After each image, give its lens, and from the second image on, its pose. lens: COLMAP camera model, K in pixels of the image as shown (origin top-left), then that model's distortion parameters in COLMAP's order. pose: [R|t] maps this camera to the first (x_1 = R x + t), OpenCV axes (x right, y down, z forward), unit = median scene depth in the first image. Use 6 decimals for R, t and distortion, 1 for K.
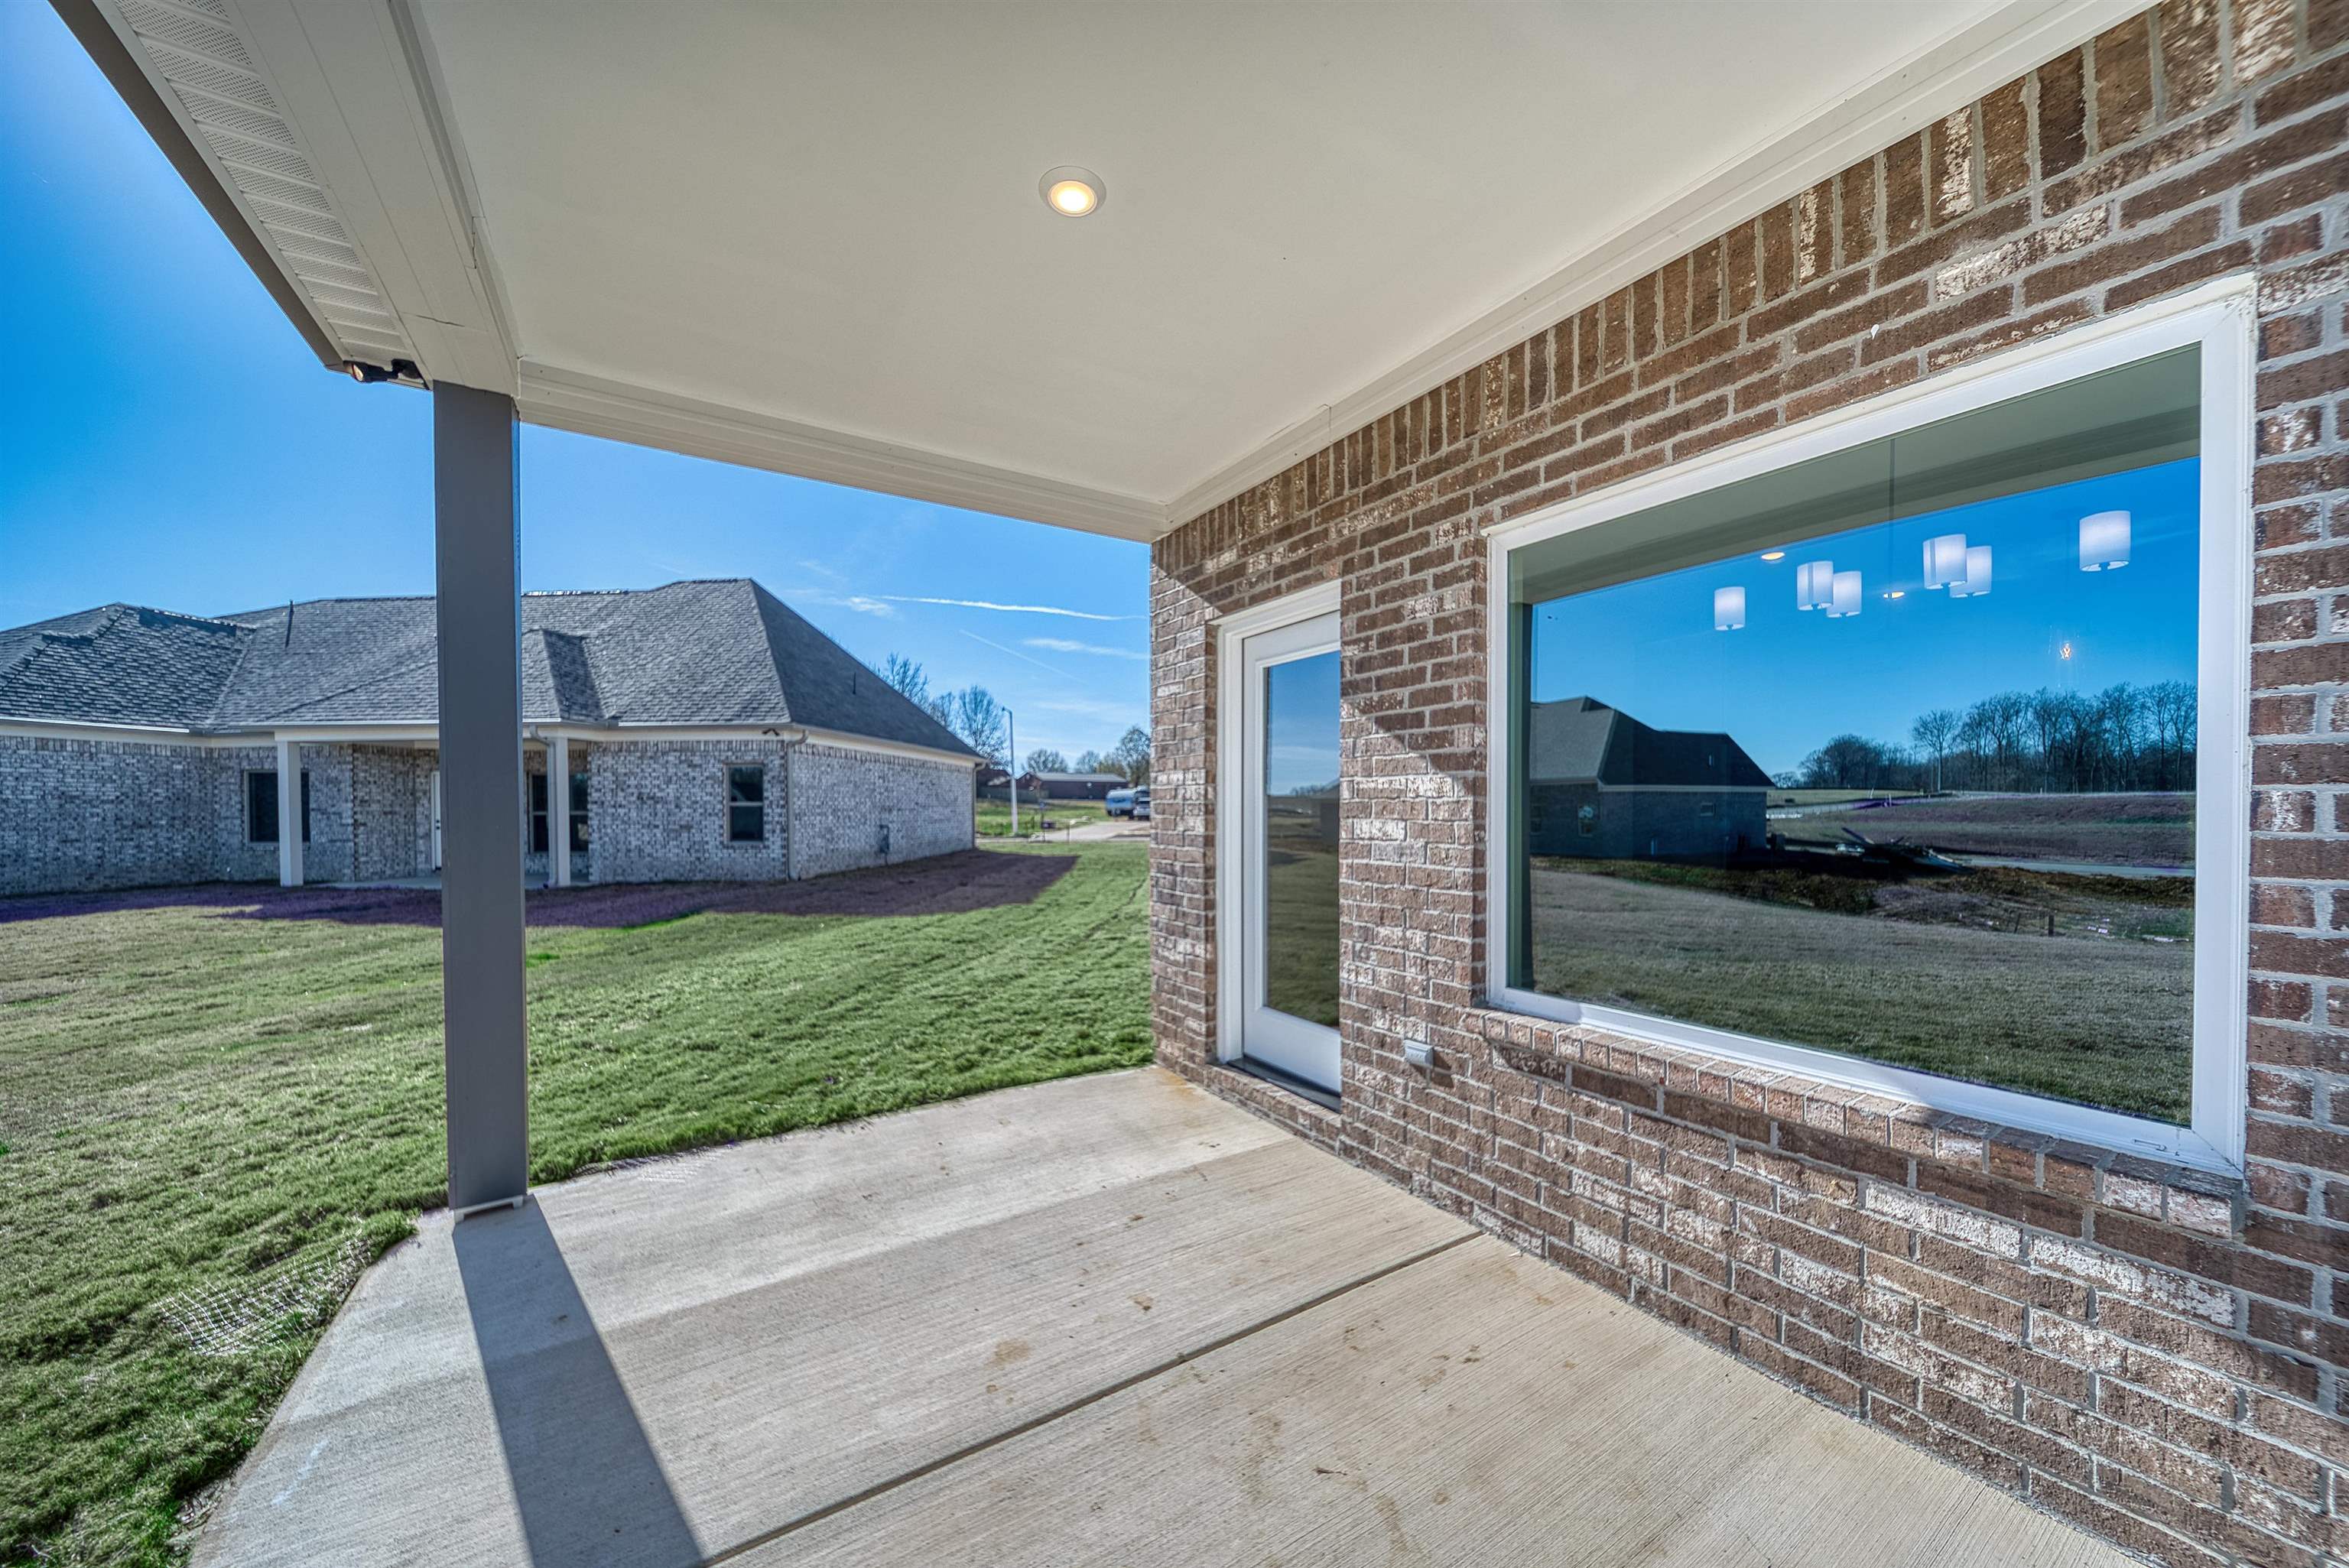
lens RADIAL K [[828.9, 0, 1168.6], [0, 828.9, 822.3], [0, 0, 1]] dist [0.000387, -0.000346]
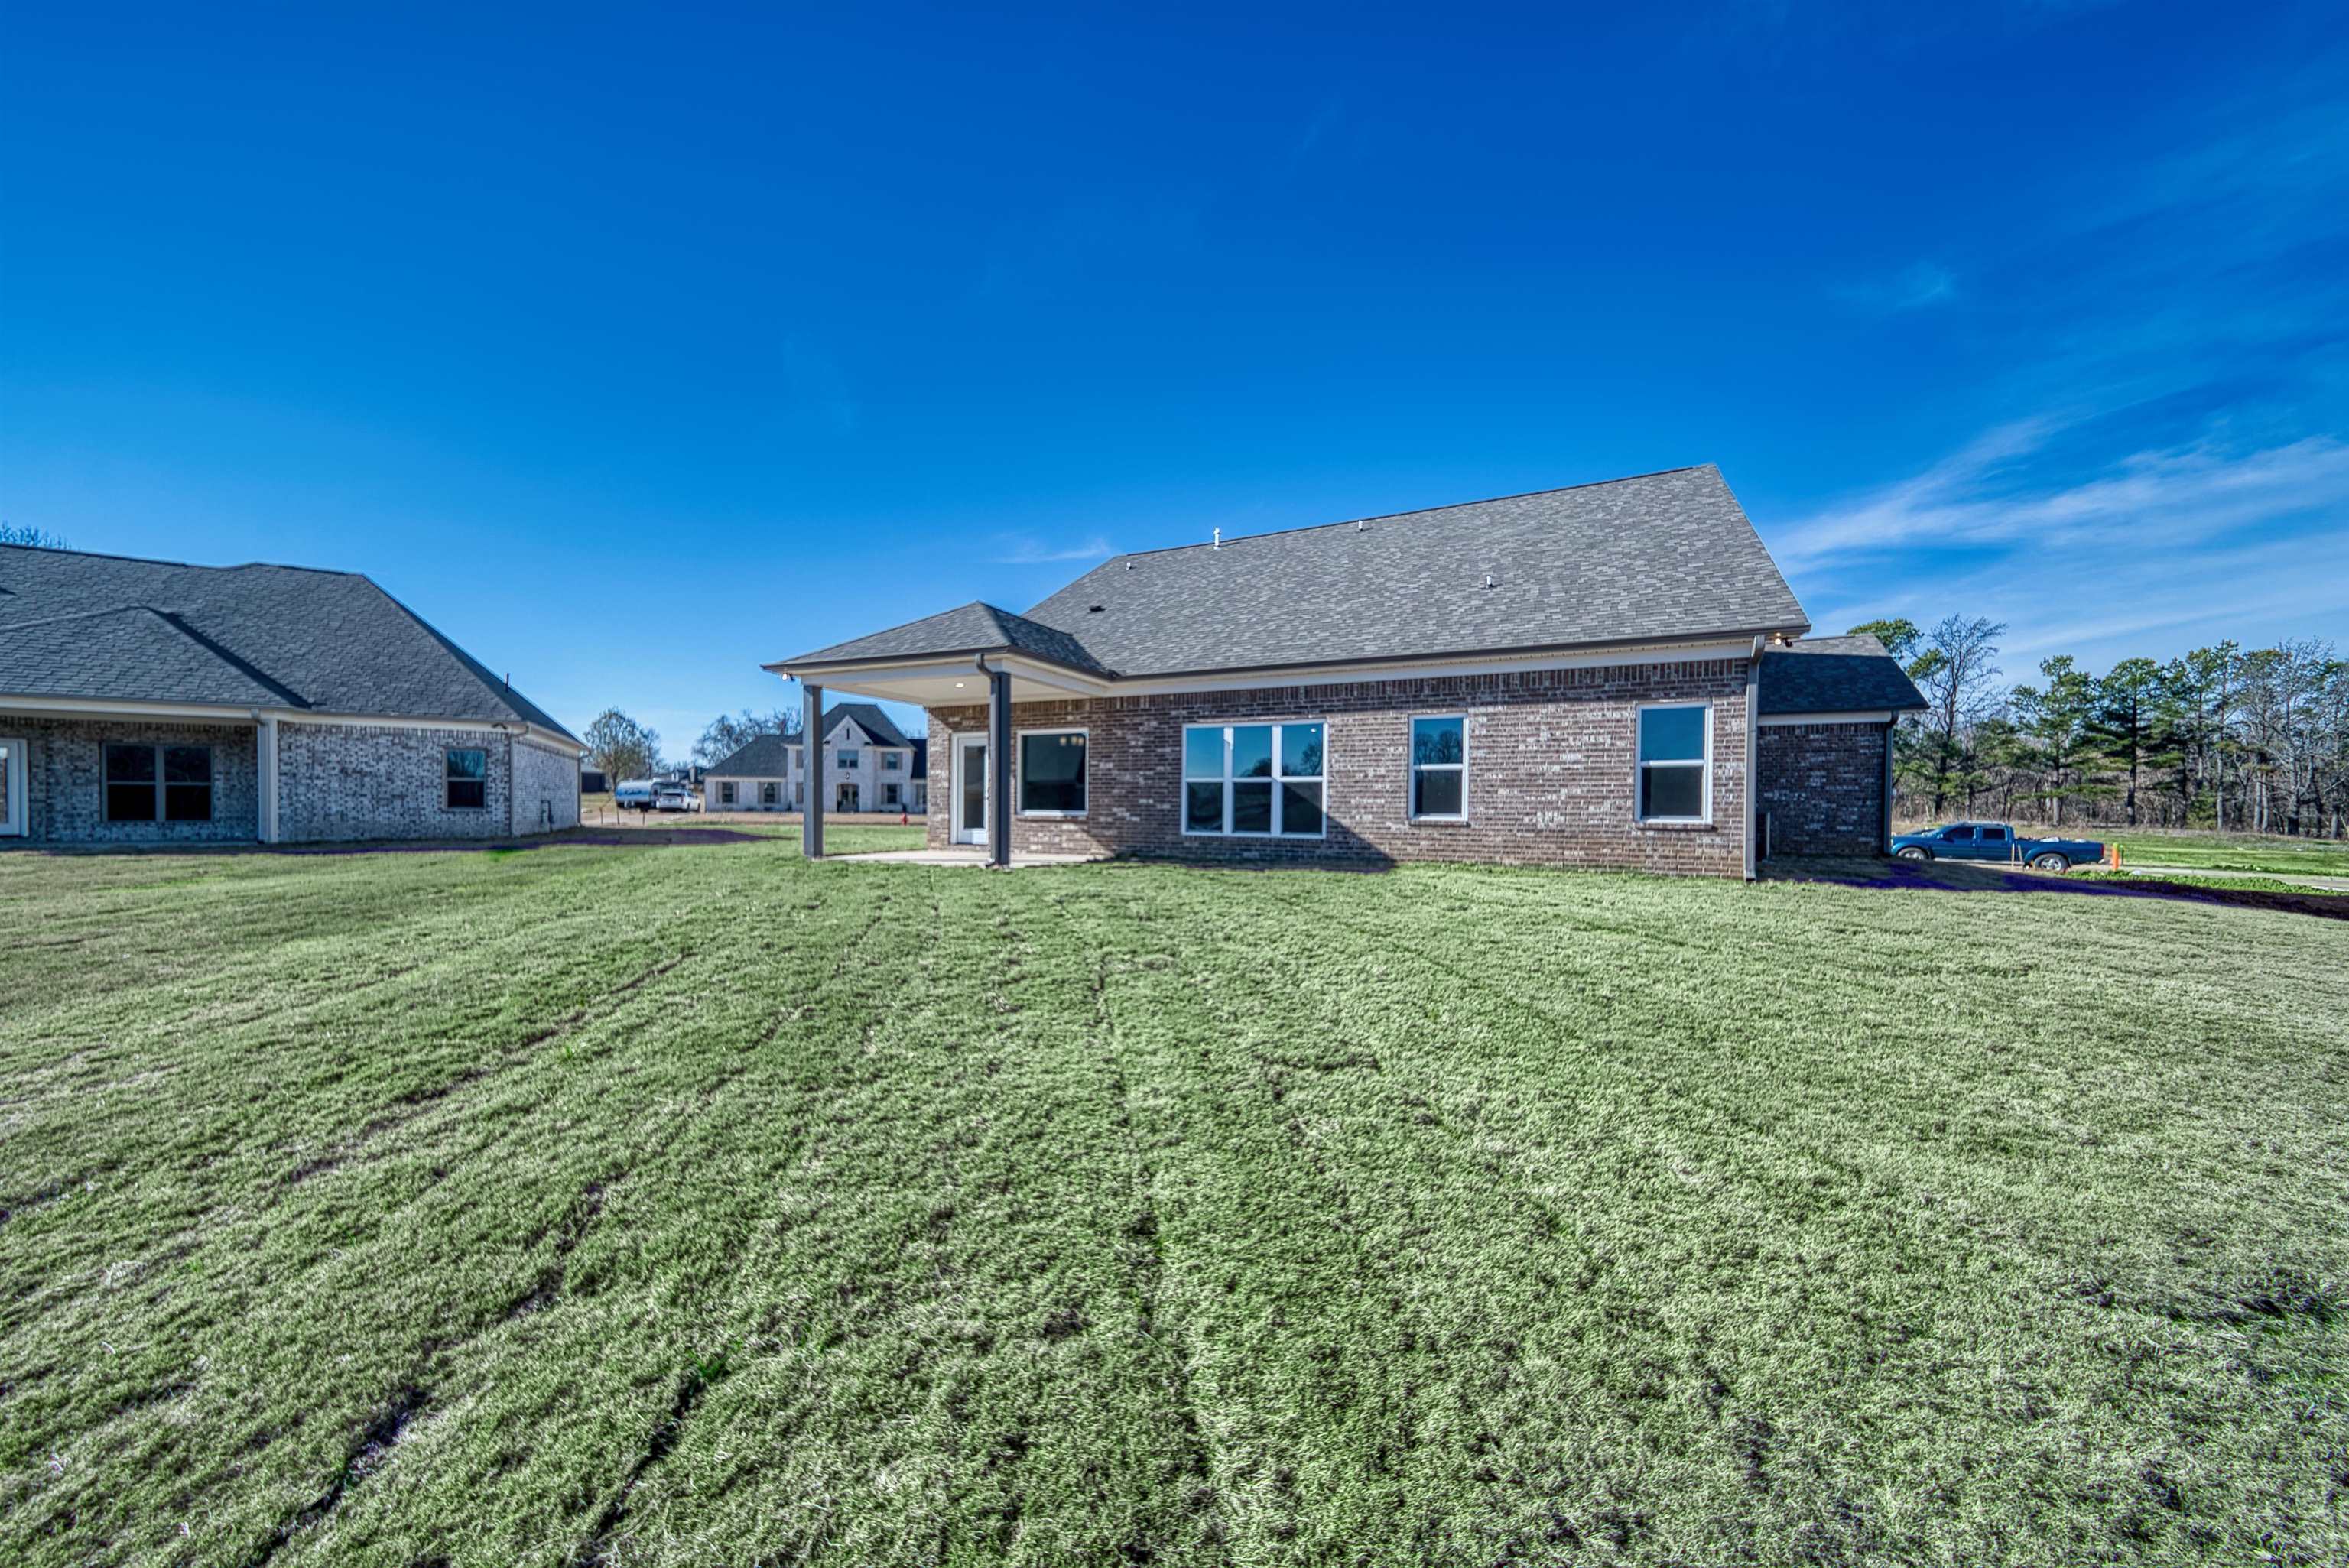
lens RADIAL K [[860.9, 0, 1167.1], [0, 860.9, 814.8], [0, 0, 1]] dist [0.046798, -0.000041]
pose [[0.843552, 0.007724, 0.536993, -1.790939], [-0.000847, 0.999914, -0.013053, 0.280783], [-0.537047, 0.010556, 0.843486, -4.227845]]
